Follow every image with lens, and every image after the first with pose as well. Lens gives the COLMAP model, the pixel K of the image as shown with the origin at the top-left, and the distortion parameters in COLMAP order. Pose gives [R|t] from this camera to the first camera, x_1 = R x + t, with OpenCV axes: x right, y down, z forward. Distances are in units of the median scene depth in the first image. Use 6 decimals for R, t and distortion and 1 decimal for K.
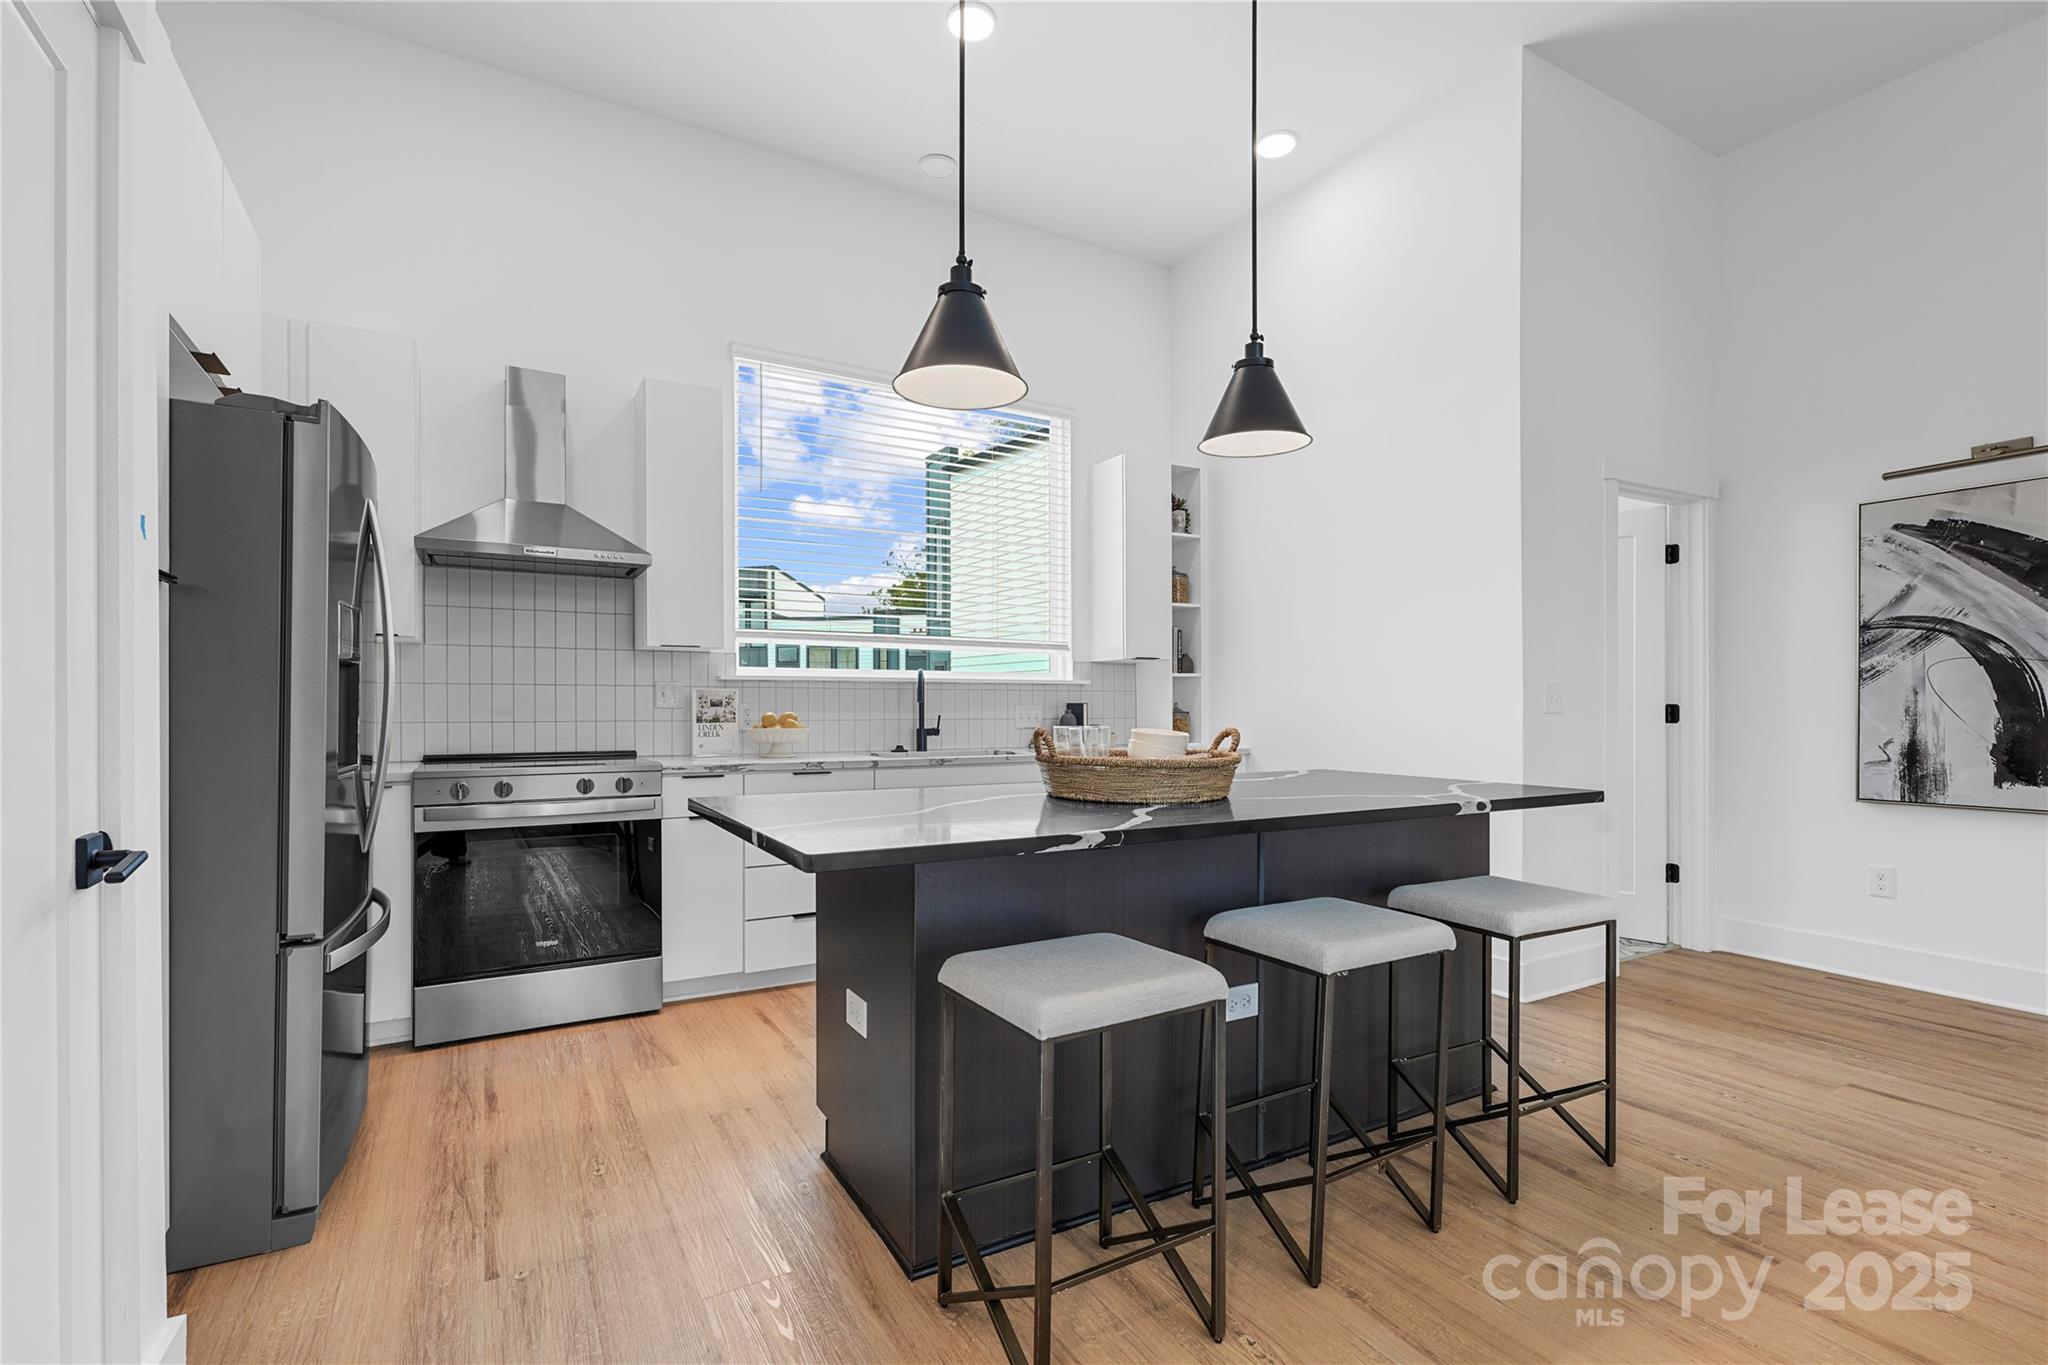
lens RADIAL K [[940.8, 0, 1010.6], [0, 940.8, 709.3], [0, 0, 1]] dist [0.001213, -0.000212]
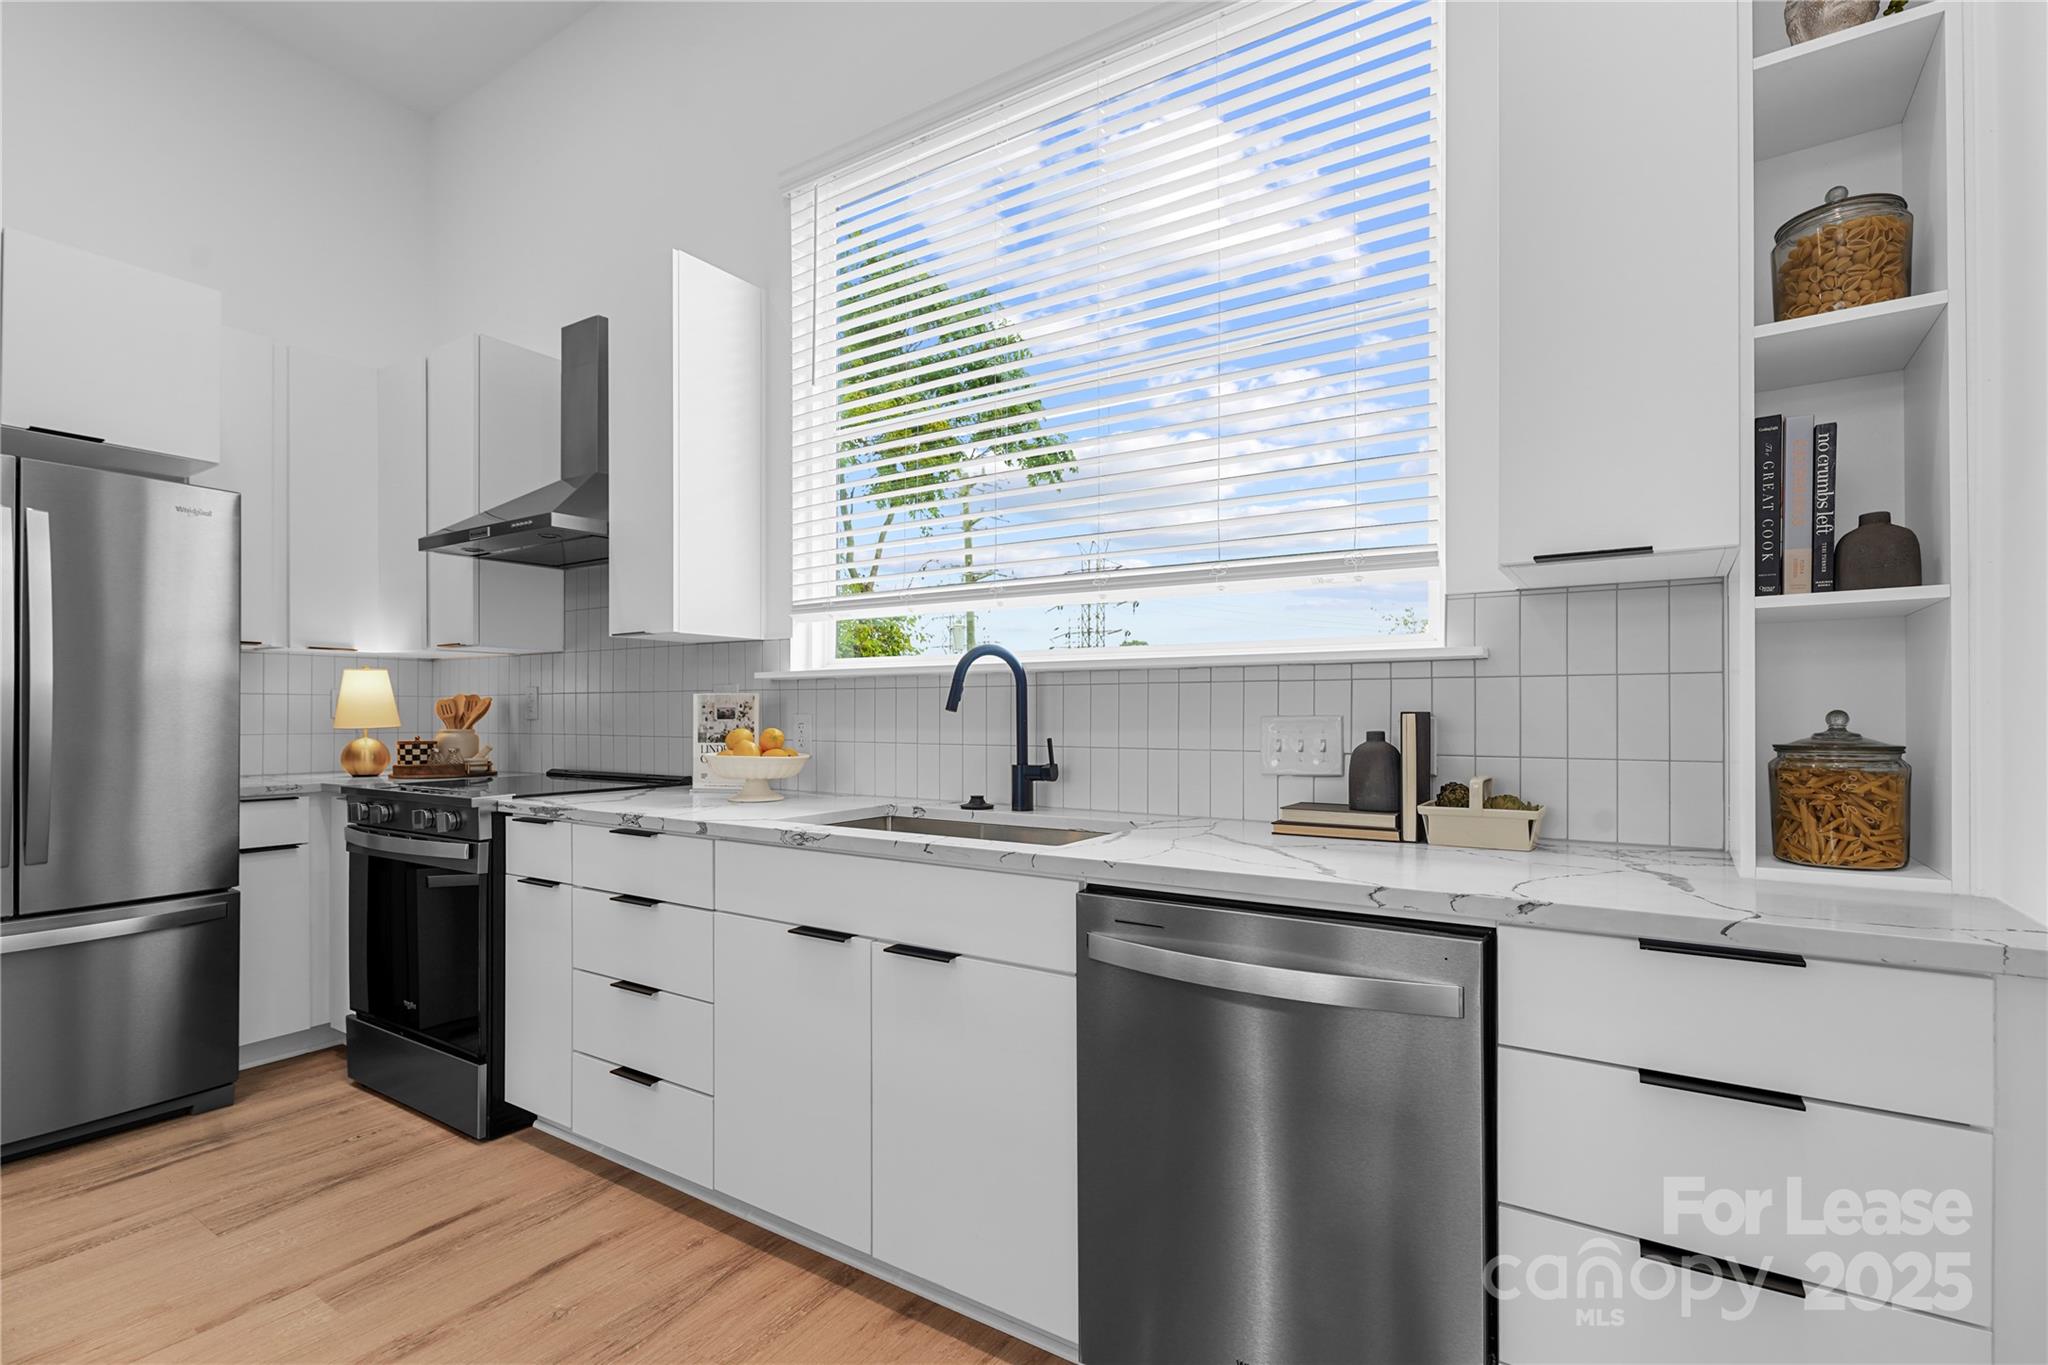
lens RADIAL K [[940.8, 0, 1009.6], [0, 940.8, 708.3], [0, 0, 1]] dist [0.001213, -0.000212]
pose [[0.453461, -0.005060, -0.891262, 0.416627], [-0.003775, 0.999964, -0.007598, -0.006543], [0.891268, 0.006809, 0.453426, 0.939837]]
